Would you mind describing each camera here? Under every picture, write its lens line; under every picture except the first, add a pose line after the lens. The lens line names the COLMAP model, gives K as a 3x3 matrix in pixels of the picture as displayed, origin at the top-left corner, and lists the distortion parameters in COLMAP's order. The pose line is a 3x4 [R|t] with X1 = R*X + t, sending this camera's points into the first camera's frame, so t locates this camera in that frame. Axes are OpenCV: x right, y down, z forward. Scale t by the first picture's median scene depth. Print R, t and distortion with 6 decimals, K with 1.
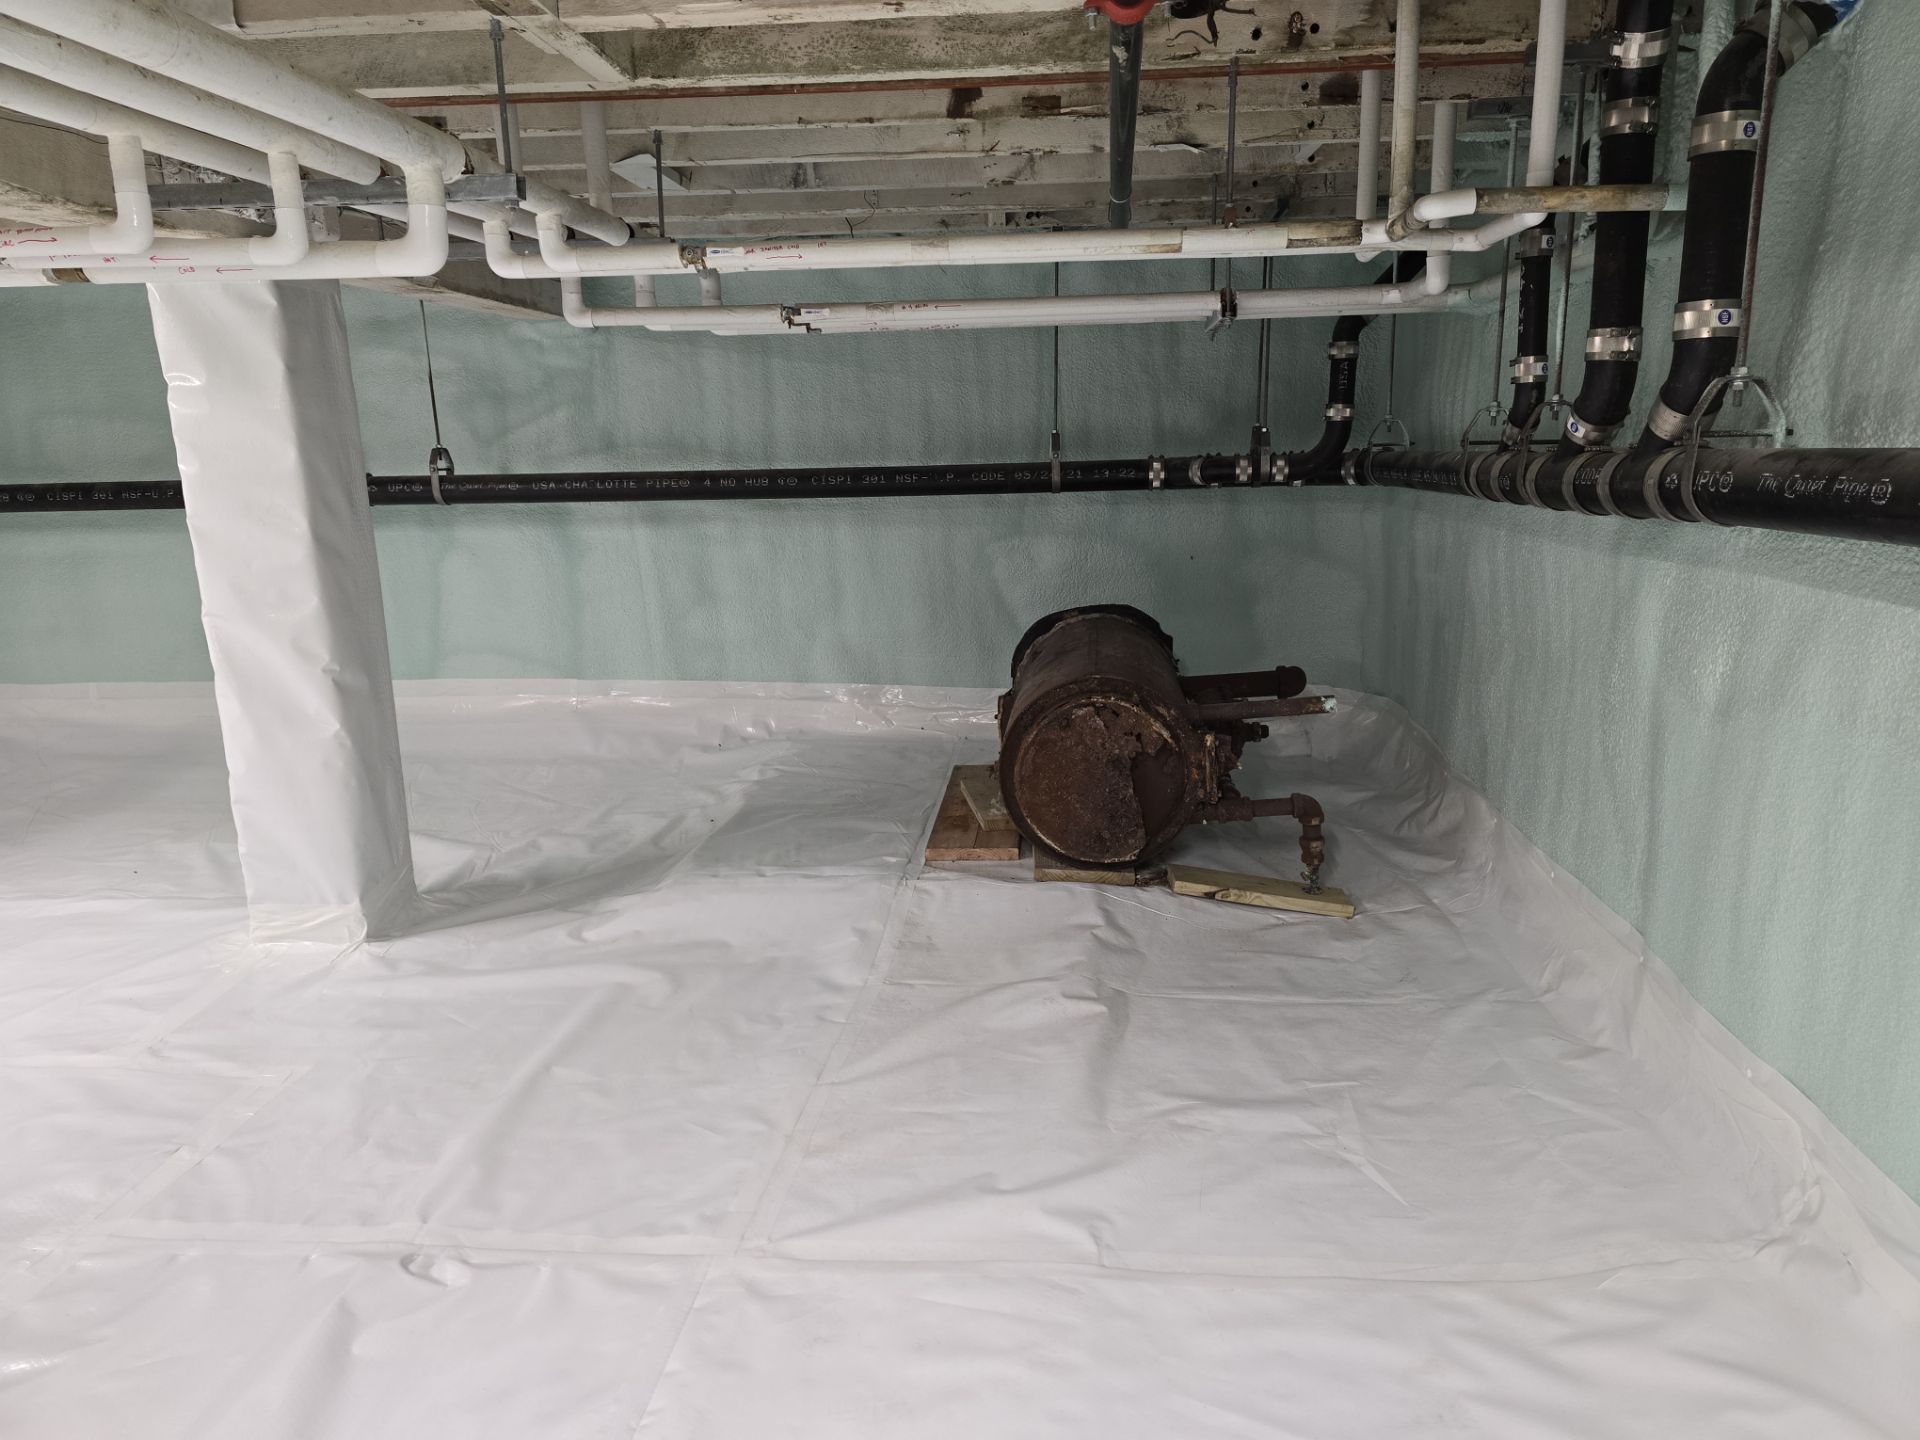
lens RADIAL K [[1286.2, 0, 968.3], [0, 1286.2, 726.5], [0, 0, 1]] dist [0.067957, -0.062224]
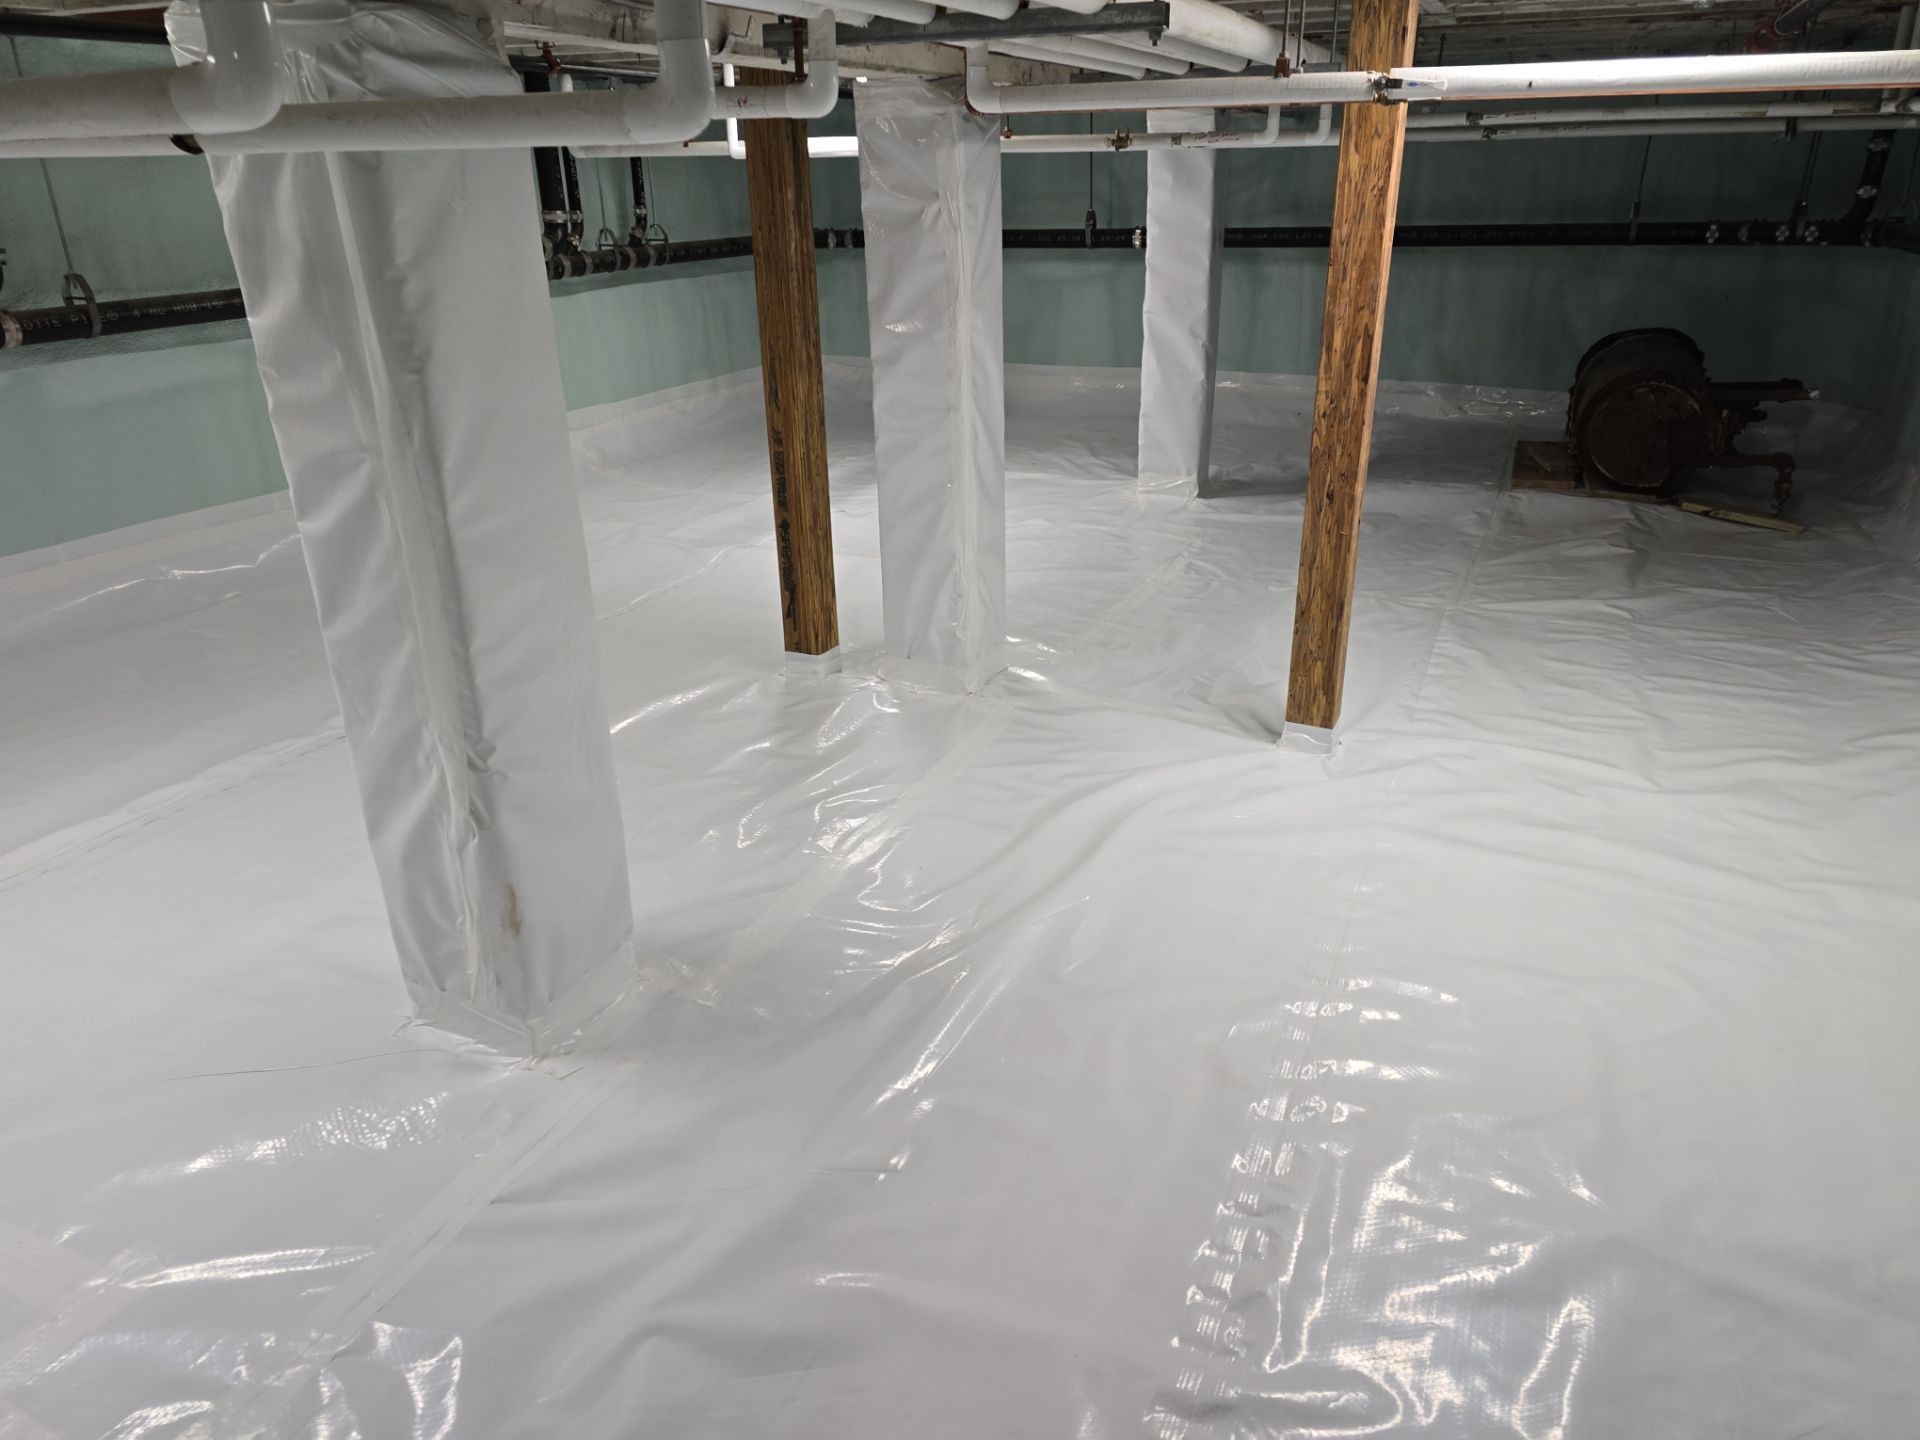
lens RADIAL K [[1286.2, 0, 969.0], [0, 1286.2, 728.7], [0, 0, 1]] dist [0.067957, -0.062224]
pose [[0.949974, 0.130110, -0.283938, -0.184560], [-0.073216, 0.976537, 0.202523, 0.126553], [0.303626, -0.171603, 0.937211, -0.840167]]
